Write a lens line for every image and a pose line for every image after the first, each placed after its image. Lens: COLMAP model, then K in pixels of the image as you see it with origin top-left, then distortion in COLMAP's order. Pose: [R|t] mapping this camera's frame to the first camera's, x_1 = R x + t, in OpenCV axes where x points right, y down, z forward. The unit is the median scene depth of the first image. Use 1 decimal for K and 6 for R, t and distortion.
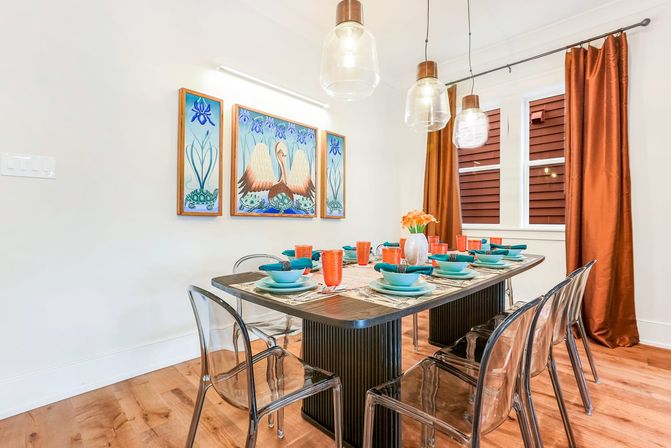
lens RADIAL K [[310.5, 0, 331.0], [0, 310.5, 230.3], [0, 0, 1]] dist [-0.015674, 0.007360]
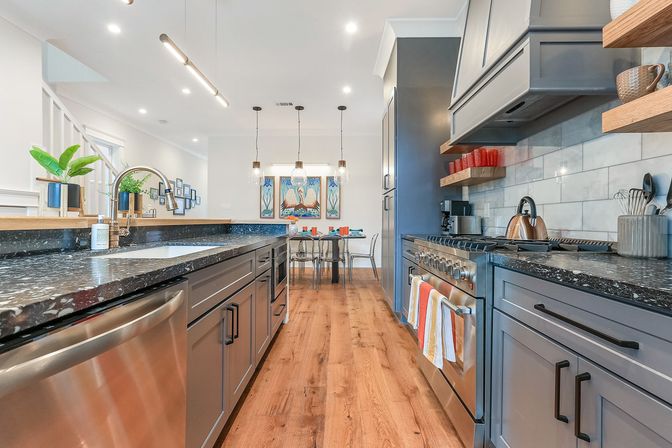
lens RADIAL K [[310.9, 0, 335.3], [0, 310.9, 223.6], [0, 0, 1]] dist [-0.015674, 0.007360]
pose [[0.692192, 0.007743, -0.721672, 1.748567], [-0.020310, 0.999755, -0.008755, 0.013353], [0.721428, 0.020717, 0.692179, -0.452414]]
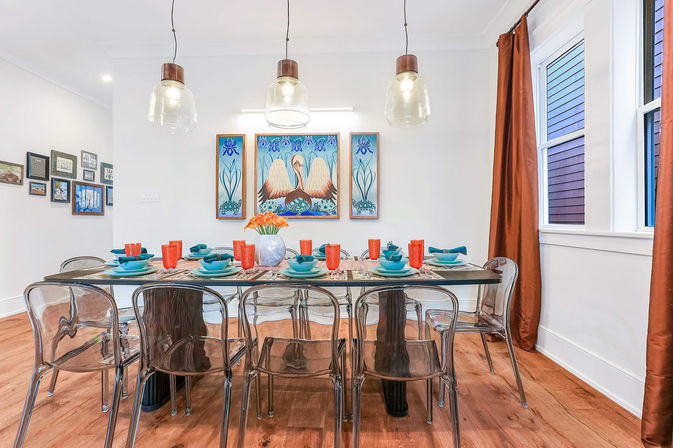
lens RADIAL K [[311.4, 0, 334.0], [0, 311.4, 218.9], [0, 0, 1]] dist [-0.015674, 0.007360]
pose [[0.678071, -0.010614, -0.734919, 0.792285], [-0.011673, 0.999614, -0.025207, -0.014334], [0.734903, 0.025671, 0.677686, 0.313552]]
